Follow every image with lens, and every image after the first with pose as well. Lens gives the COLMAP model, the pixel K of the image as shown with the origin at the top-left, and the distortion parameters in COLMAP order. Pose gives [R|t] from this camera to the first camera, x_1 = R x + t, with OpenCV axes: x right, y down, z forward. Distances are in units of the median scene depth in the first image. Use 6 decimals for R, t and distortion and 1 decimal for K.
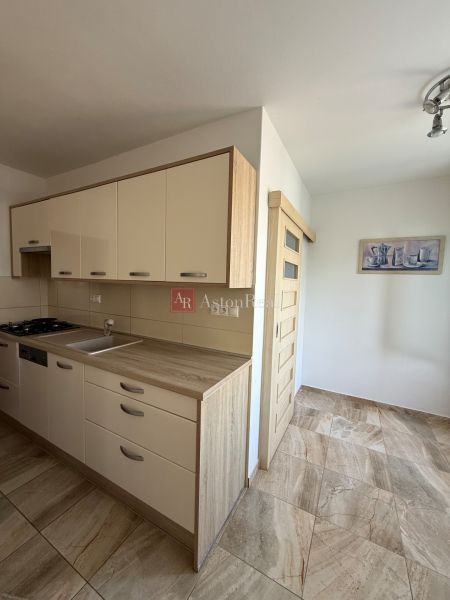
lens RADIAL K [[242.2, 0, 226.7], [0, 242.2, 297.7], [0, 0, 1]] dist [-0.000760, 0.000513]
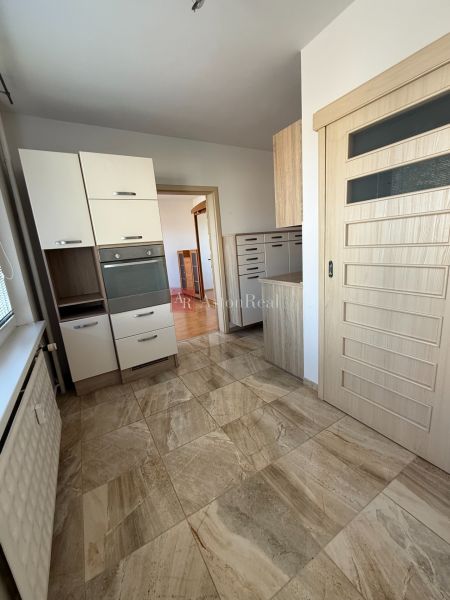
lens RADIAL K [[242.2, 0, 221.3], [0, 242.2, 302.7], [0, 0, 1]] dist [-0.000760, 0.000513]
pose [[-0.525710, 0.222114, -0.821154, 1.199757], [0.012161, 0.967173, 0.253826, 0.020043], [0.850577, 0.123453, -0.511154, 1.138364]]
